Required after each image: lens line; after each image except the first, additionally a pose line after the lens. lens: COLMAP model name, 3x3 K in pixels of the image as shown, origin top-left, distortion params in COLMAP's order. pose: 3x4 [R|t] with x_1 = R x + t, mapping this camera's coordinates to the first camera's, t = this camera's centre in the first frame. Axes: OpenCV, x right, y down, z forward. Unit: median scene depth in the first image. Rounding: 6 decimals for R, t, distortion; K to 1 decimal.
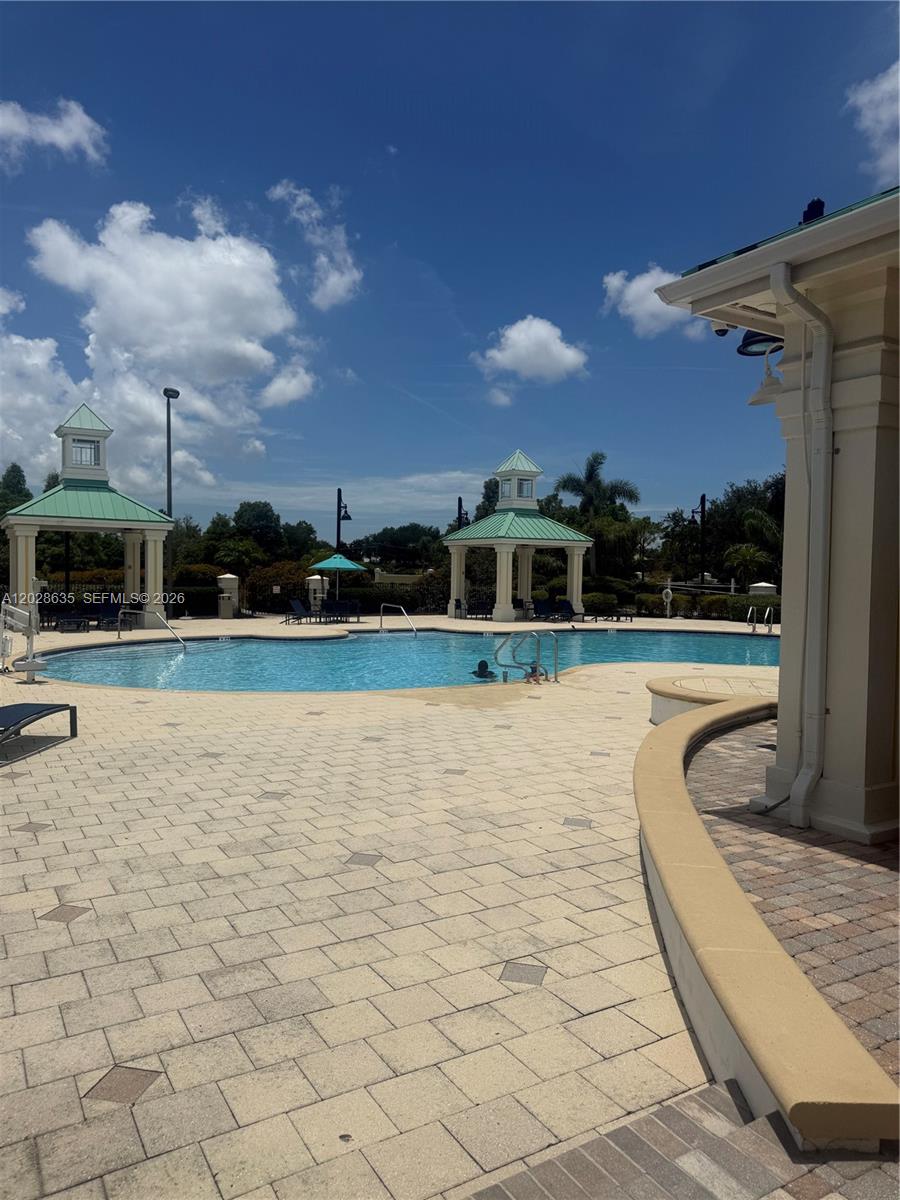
lens RADIAL K [[841.3, 0, 458.9], [0, 841.3, 594.3], [0, 0, 1]] dist [0.006864, -0.026501]
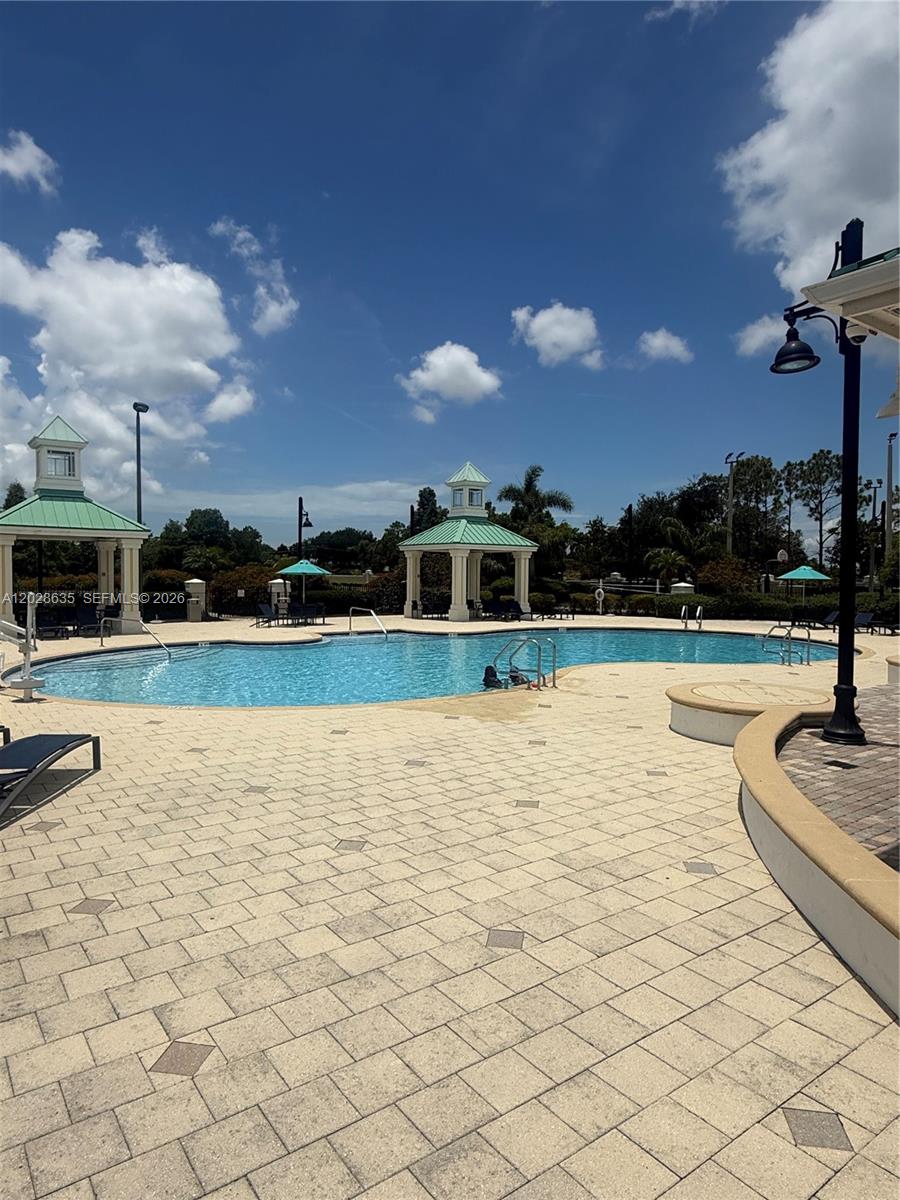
lens RADIAL K [[746.1, 0, 456.1], [0, 746.1, 599.0], [0, 0, 1]] dist [-0.035359, 0.023956]
pose [[0.995446, -0.010290, 0.094772, -0.050895], [0.009188, 0.999885, 0.012055, -0.009440], [-0.094885, -0.011130, 0.995426, 0.055184]]
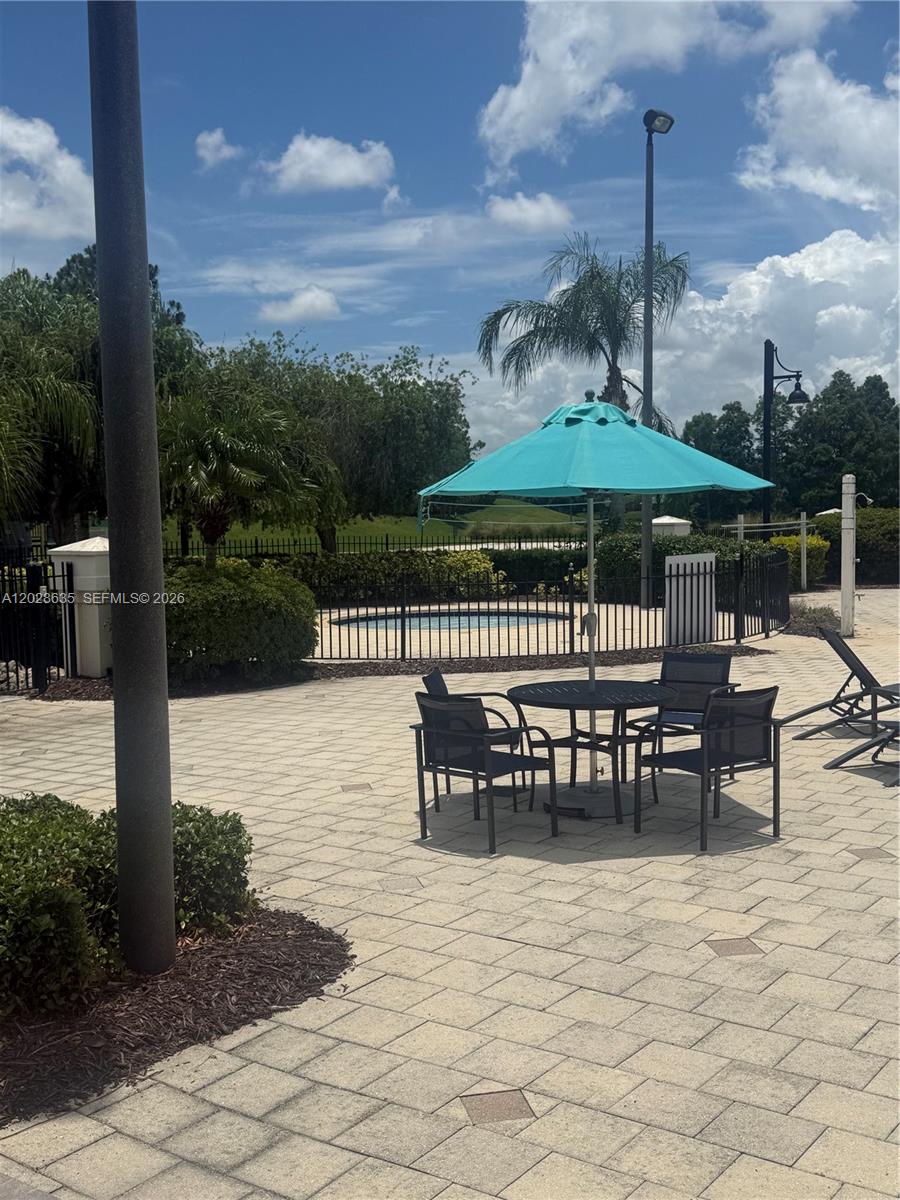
lens RADIAL K [[1327.4, 0, 453.0], [0, 1327.4, 600.8], [0, 0, 1]] dist [-0.011509, 0.000000]
pose [[0.393153, 0.046904, -0.918276, 0.095179], [-0.007298, 0.998826, 0.047893, 0.002019], [0.919444, -0.012128, 0.393034, 0.054532]]
